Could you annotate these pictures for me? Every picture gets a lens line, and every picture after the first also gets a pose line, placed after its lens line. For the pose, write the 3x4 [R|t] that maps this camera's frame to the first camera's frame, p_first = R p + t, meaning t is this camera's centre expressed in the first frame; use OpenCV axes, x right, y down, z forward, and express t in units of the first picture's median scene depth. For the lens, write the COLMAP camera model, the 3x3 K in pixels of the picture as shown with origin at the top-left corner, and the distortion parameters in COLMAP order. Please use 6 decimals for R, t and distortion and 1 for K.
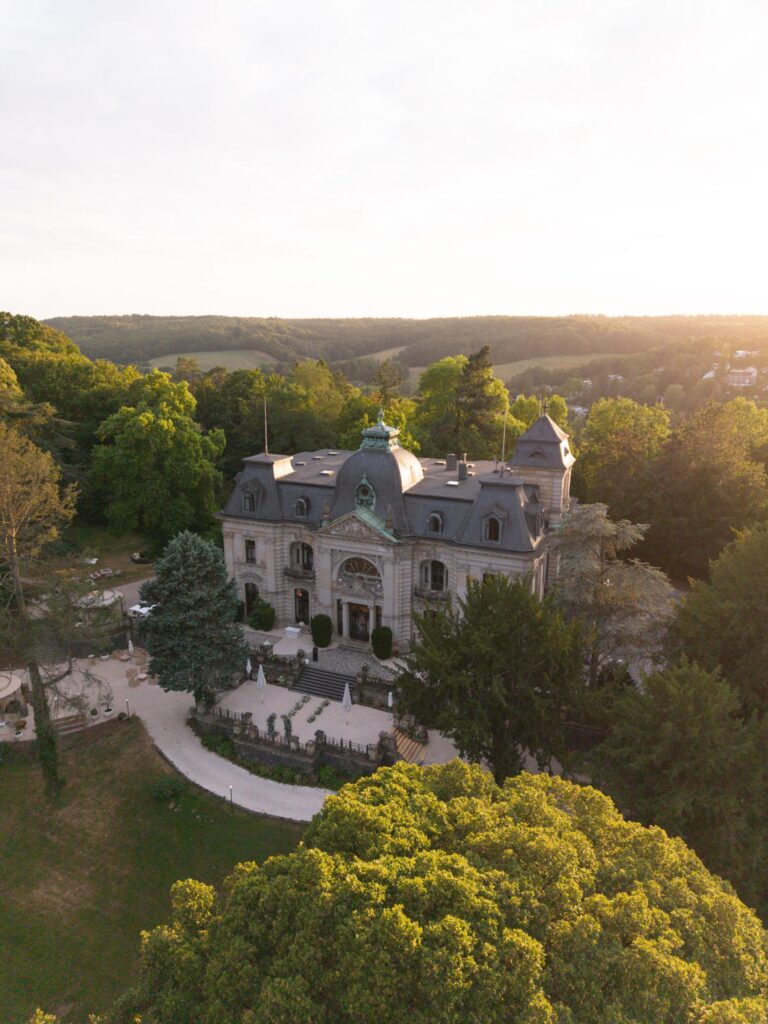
lens RADIAL K [[676.1, 0, 386.8], [0, 676.1, 463.9], [0, 0, 1]] dist [0.006209, 0.003482]
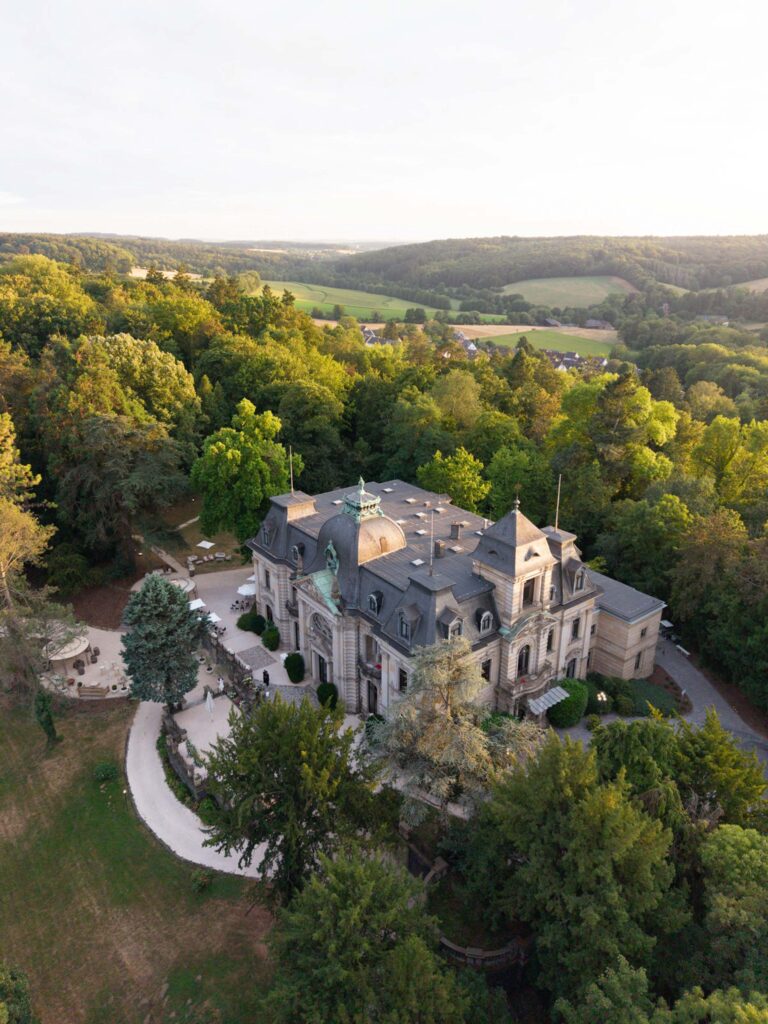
lens RADIAL K [[676.1, 0, 386.8], [0, 676.1, 463.9], [0, 0, 1]] dist [0.006209, 0.003482]
pose [[0.873895, 0.138165, -0.466066, 0.515931], [-0.087602, 0.987822, 0.128582, -0.244689], [0.478155, -0.071539, 0.875357, 0.124049]]
